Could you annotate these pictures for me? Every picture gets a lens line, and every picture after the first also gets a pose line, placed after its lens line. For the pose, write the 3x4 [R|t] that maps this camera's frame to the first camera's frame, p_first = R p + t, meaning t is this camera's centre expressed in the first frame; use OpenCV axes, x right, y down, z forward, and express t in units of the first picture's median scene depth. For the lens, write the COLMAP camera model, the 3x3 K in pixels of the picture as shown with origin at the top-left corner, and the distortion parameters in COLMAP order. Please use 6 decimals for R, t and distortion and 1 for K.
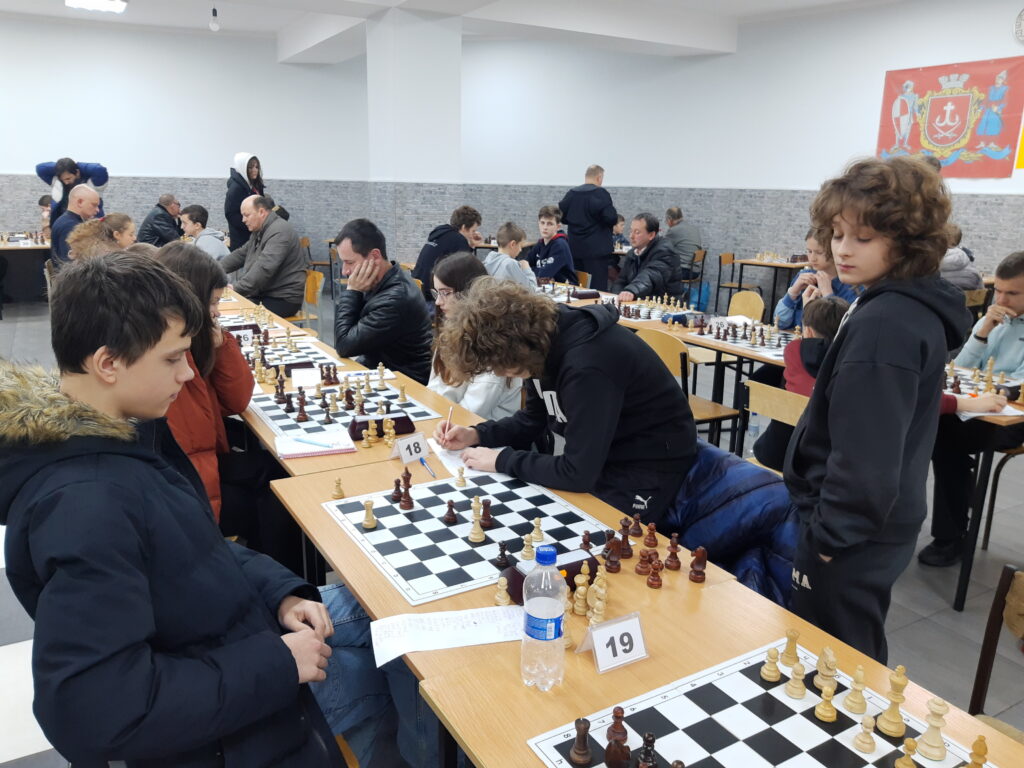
lens RADIAL K [[781.9, 0, 508.5], [0, 781.9, 396.0], [0, 0, 1]] dist [0.002145, -0.012637]
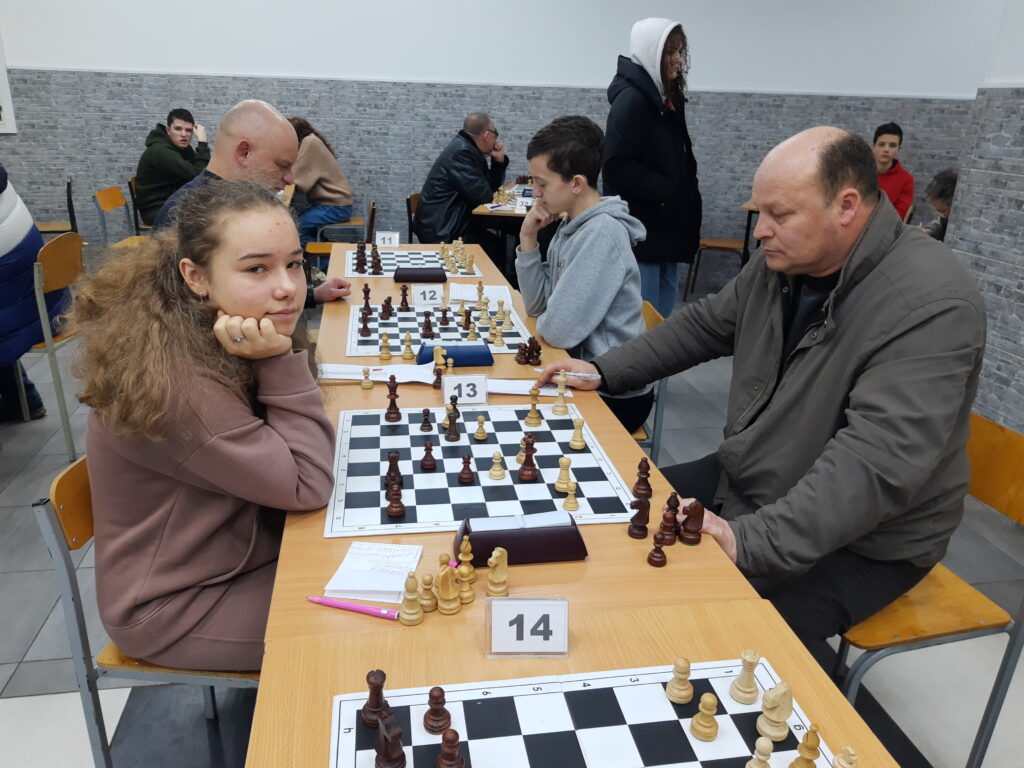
lens RADIAL K [[781.9, 0, 508.5], [0, 781.9, 396.0], [0, 0, 1]] dist [0.002145, -0.012637]
pose [[0.938339, 0.118631, -0.324724, -0.247529], [-0.084989, 0.989613, 0.115943, -0.146854], [0.335106, -0.081195, 0.938675, 0.548538]]
